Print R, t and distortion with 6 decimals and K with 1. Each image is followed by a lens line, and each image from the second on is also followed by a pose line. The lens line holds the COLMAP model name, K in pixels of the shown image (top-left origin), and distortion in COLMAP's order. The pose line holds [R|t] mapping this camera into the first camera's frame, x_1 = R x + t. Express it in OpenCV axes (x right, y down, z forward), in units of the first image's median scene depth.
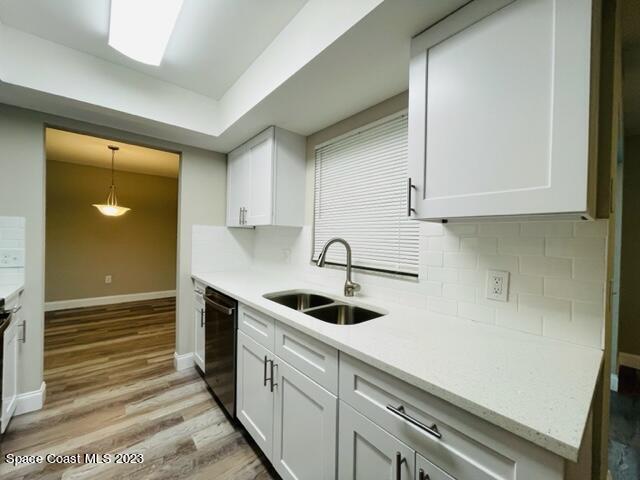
lens RADIAL K [[258.3, 0, 316.3], [0, 258.3, 241.0], [0, 0, 1]] dist [0.002080, -0.001678]
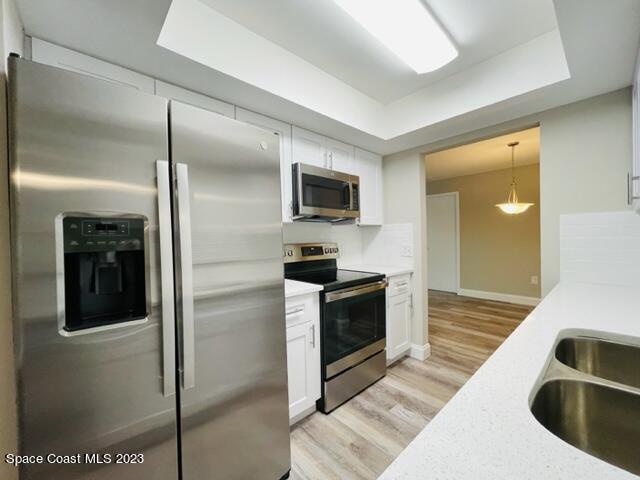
lens RADIAL K [[258.3, 0, 316.5], [0, 258.3, 238.7], [0, 0, 1]] dist [0.002080, -0.001678]
pose [[0.032786, -0.022165, -0.999217, 0.231749], [0.007425, 0.999732, -0.021933, 0.019604], [0.999435, -0.006700, 0.032942, 0.298105]]
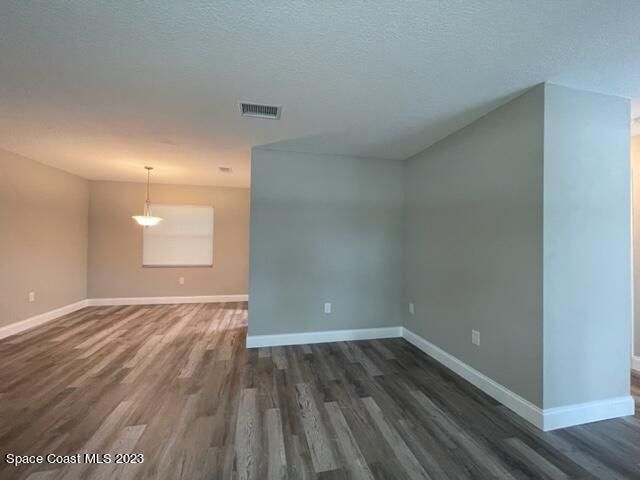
lens RADIAL K [[258.3, 0, 316.6], [0, 258.3, 240.9], [0, 0, 1]] dist [0.002080, -0.001678]
pose [[0.455421, -0.015804, 0.890136, -2.062442], [0.011148, 0.999865, 0.012049, -0.047203], [-0.890206, 0.004436, 0.455536, -0.299550]]
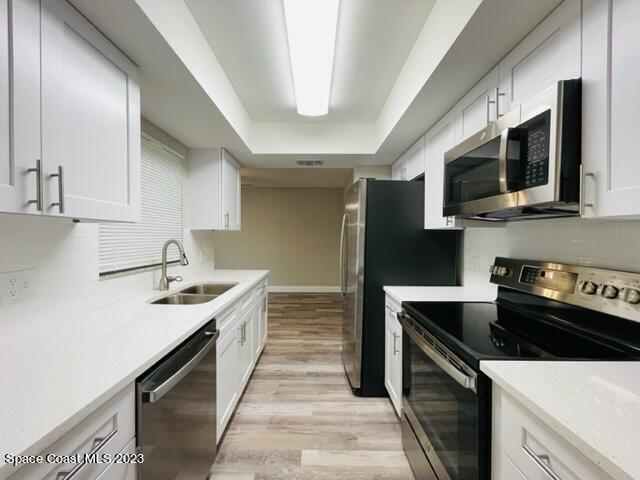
lens RADIAL K [[258.3, 0, 318.2], [0, 258.3, 238.6], [0, 0, 1]] dist [0.002080, -0.001678]
pose [[-0.770742, -0.034576, 0.636208, -0.764851], [-0.012592, 0.999158, 0.039046, -0.044538], [-0.637023, 0.022083, -0.770529, 0.992057]]
